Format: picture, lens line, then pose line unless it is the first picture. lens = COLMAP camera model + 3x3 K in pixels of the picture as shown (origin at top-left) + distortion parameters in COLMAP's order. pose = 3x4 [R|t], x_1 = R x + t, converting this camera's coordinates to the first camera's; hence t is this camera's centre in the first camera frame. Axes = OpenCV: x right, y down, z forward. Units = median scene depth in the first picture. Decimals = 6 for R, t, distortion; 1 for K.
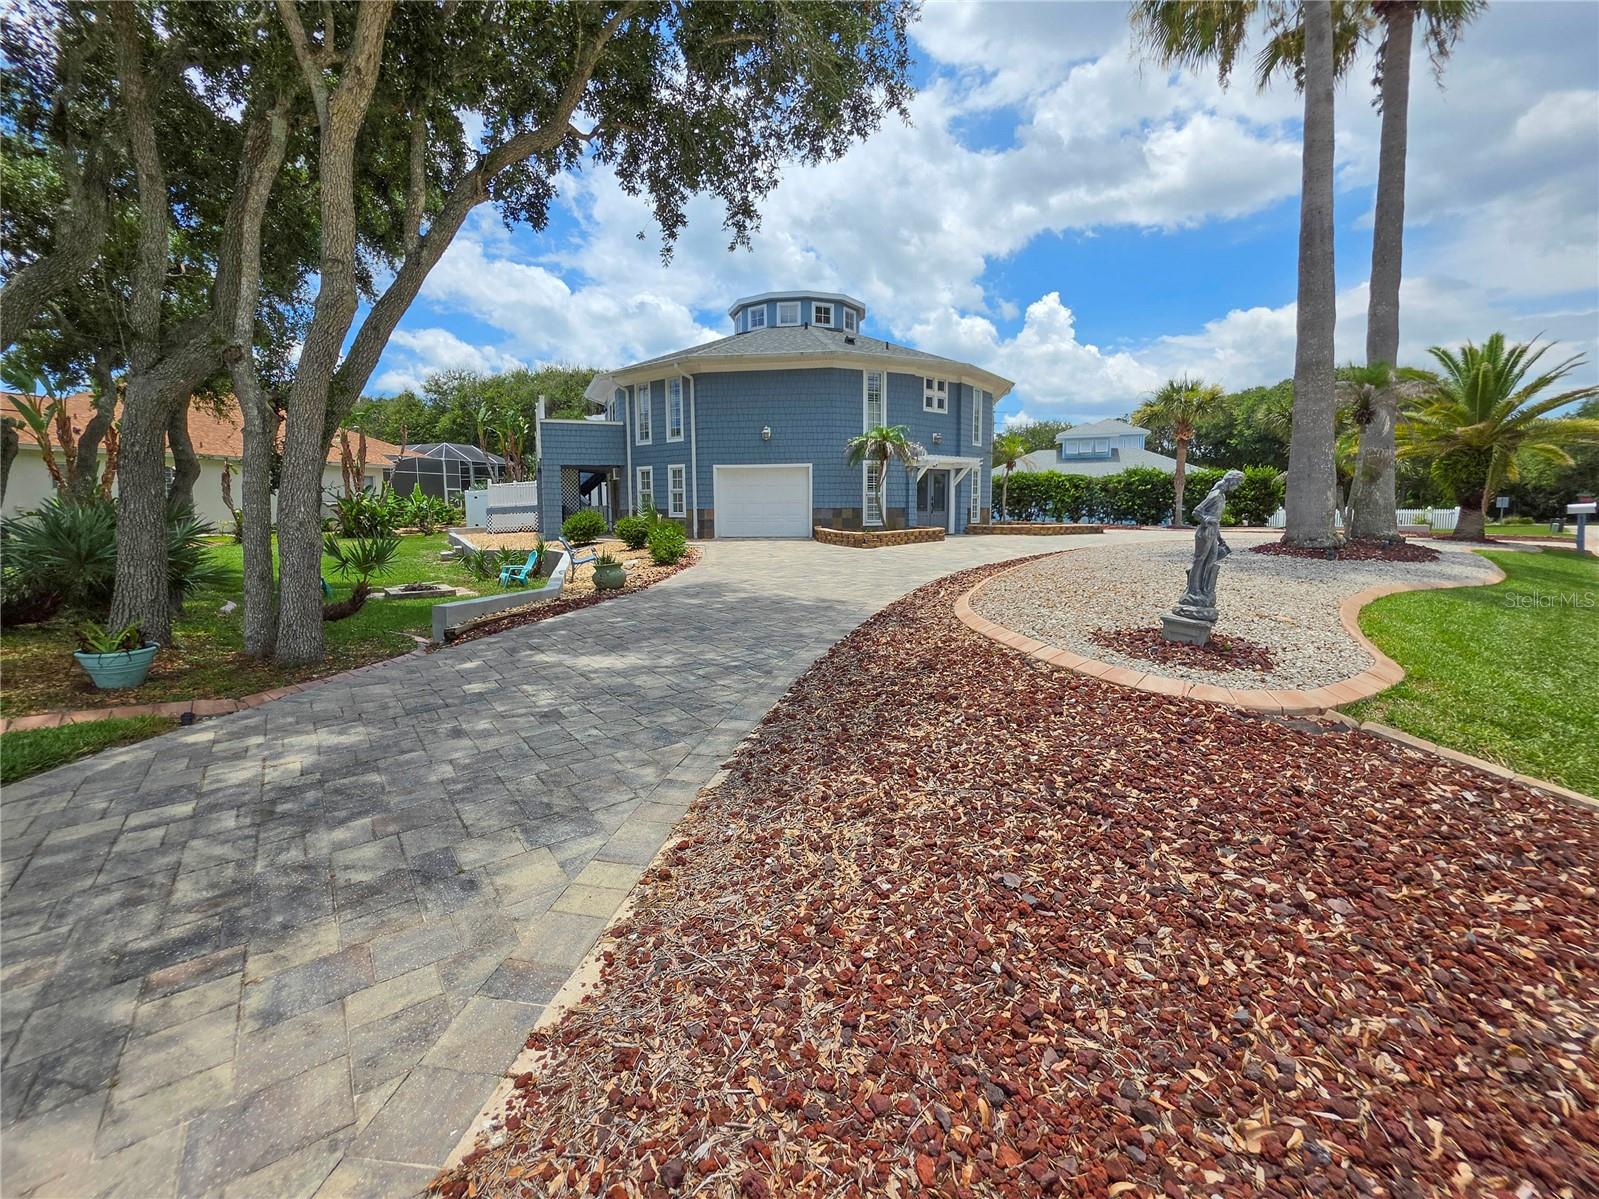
lens RADIAL K [[644.5, 0, 798.4], [0, 644.5, 595.9], [0, 0, 1]] dist [-0.004127, 0.000010]
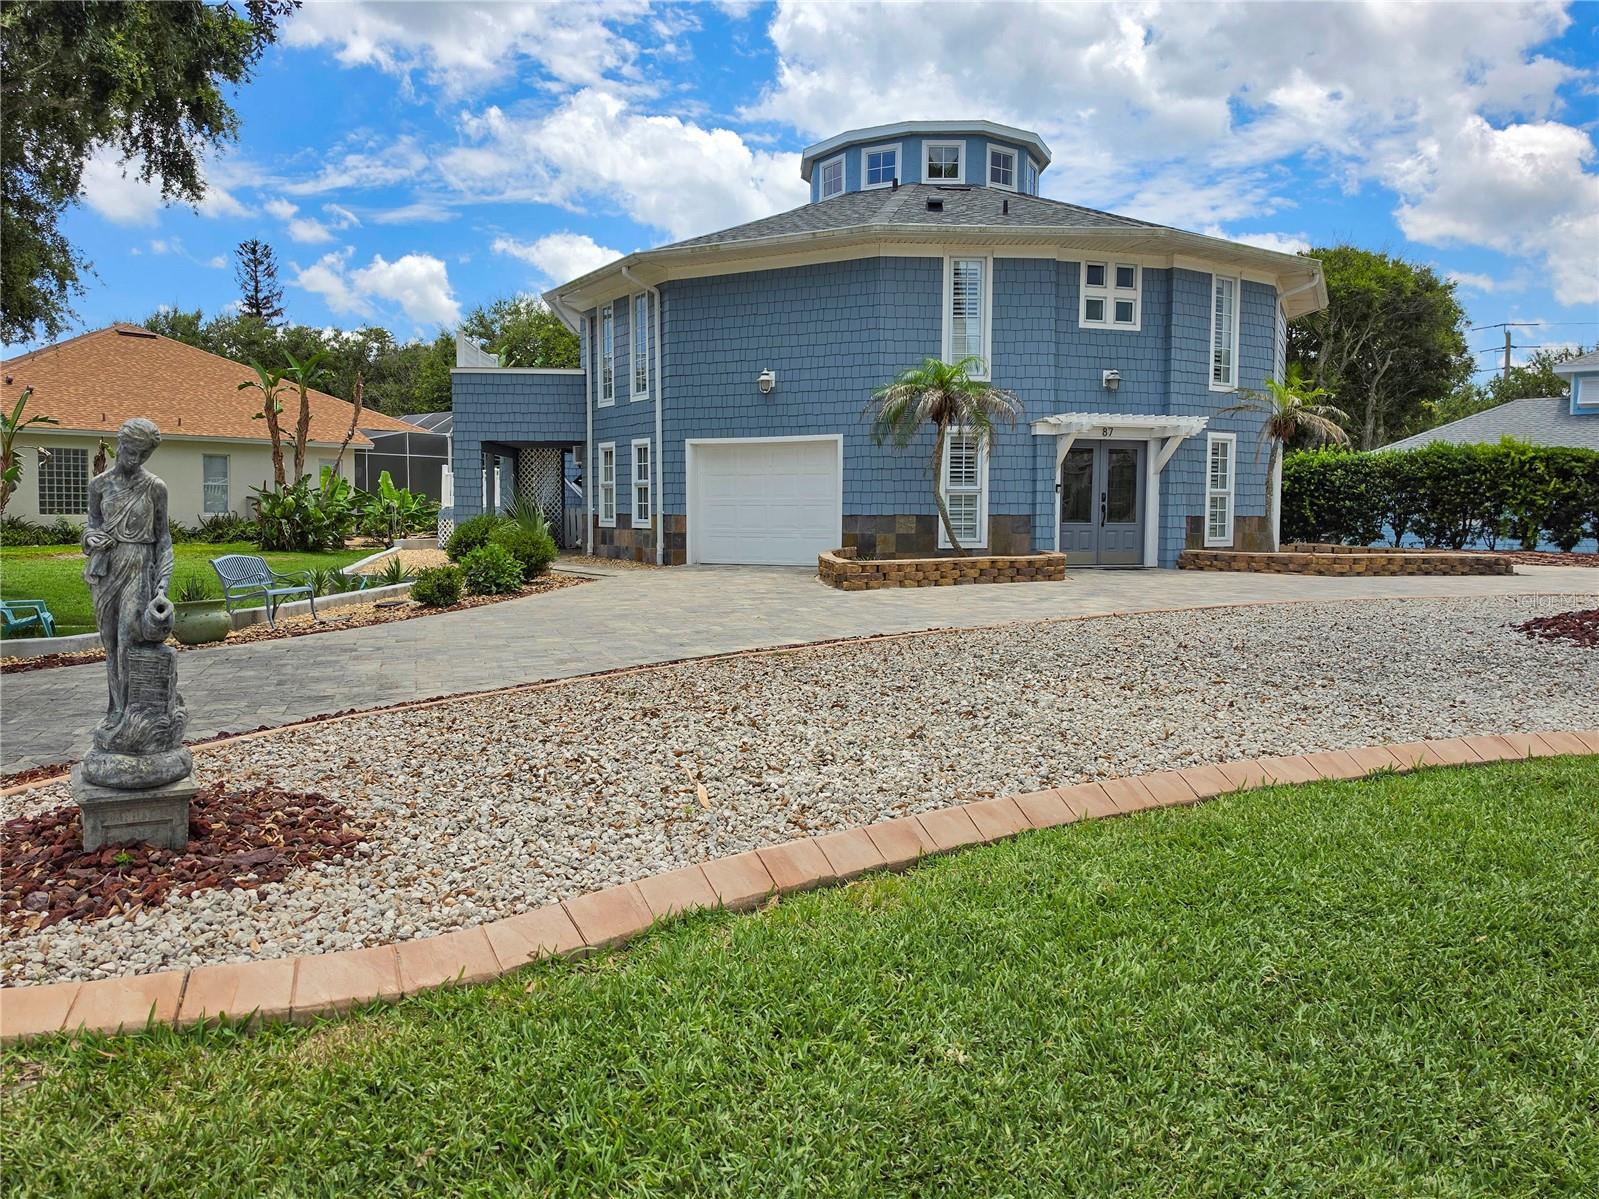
lens RADIAL K [[1082.1, 0, 799.9], [0, 1082.1, 603.9], [0, 0, 1]] dist [0.027333, -0.002442]
pose [[0.943689, 0.035438, -0.328932, 0.272818], [-0.053207, 0.997561, -0.045174, -0.016655], [0.326529, 0.060131, 0.943273, 0.124179]]
